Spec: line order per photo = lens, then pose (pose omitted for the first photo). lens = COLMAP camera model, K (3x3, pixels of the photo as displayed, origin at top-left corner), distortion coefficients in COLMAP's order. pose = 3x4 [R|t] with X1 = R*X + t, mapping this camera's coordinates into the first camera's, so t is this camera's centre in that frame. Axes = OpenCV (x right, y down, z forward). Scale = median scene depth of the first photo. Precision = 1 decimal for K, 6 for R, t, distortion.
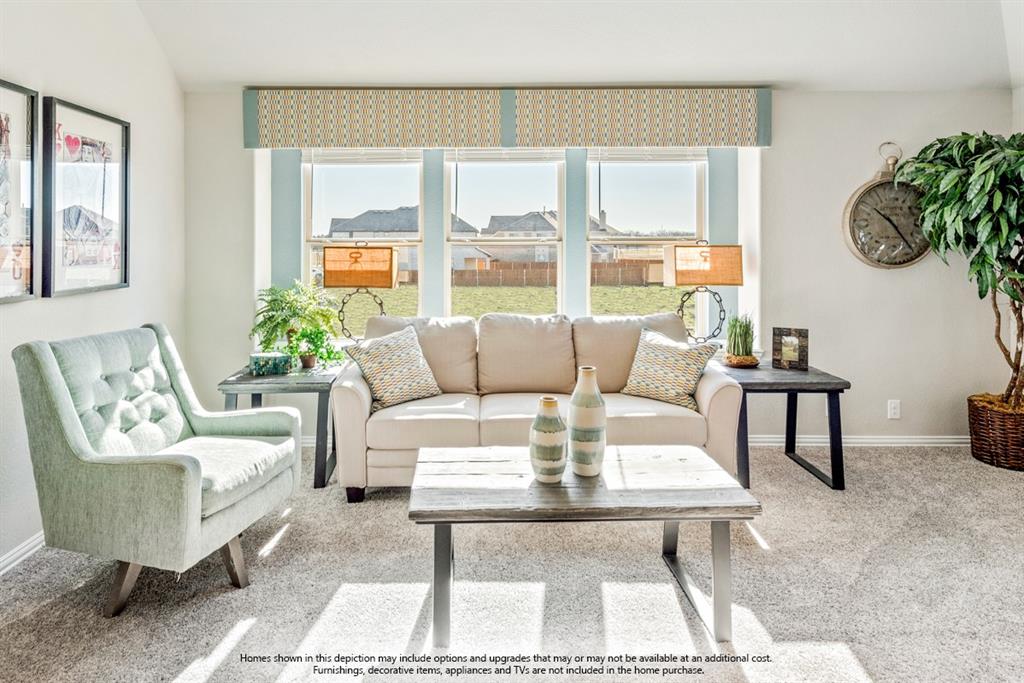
lens RADIAL K [[600.3, 0, 512.9], [0, 600.3, 275.5], [0, 0, 1]] dist [0.012166, -0.001435]
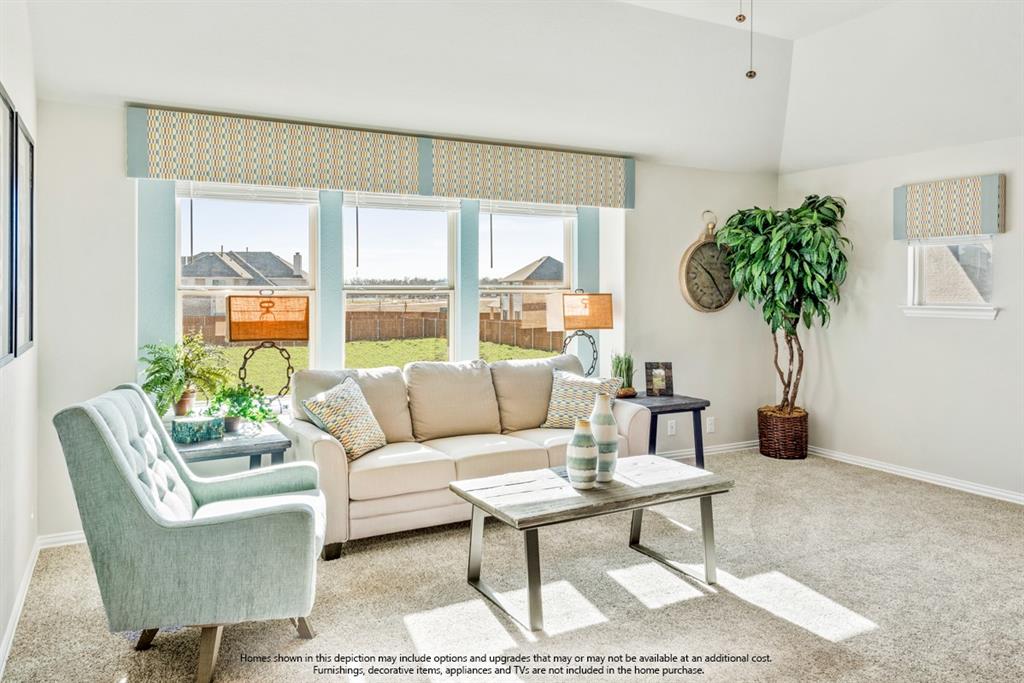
lens RADIAL K [[706.4, 0, 512.0], [0, 706.4, 341.5], [0, 0, 1]] dist [0.025173, -0.000646]
pose [[0.887031, -0.031976, 0.460601, -0.451266], [0.024912, 0.999460, 0.021408, 0.008227], [-0.461037, -0.007515, 0.887349, -0.122332]]
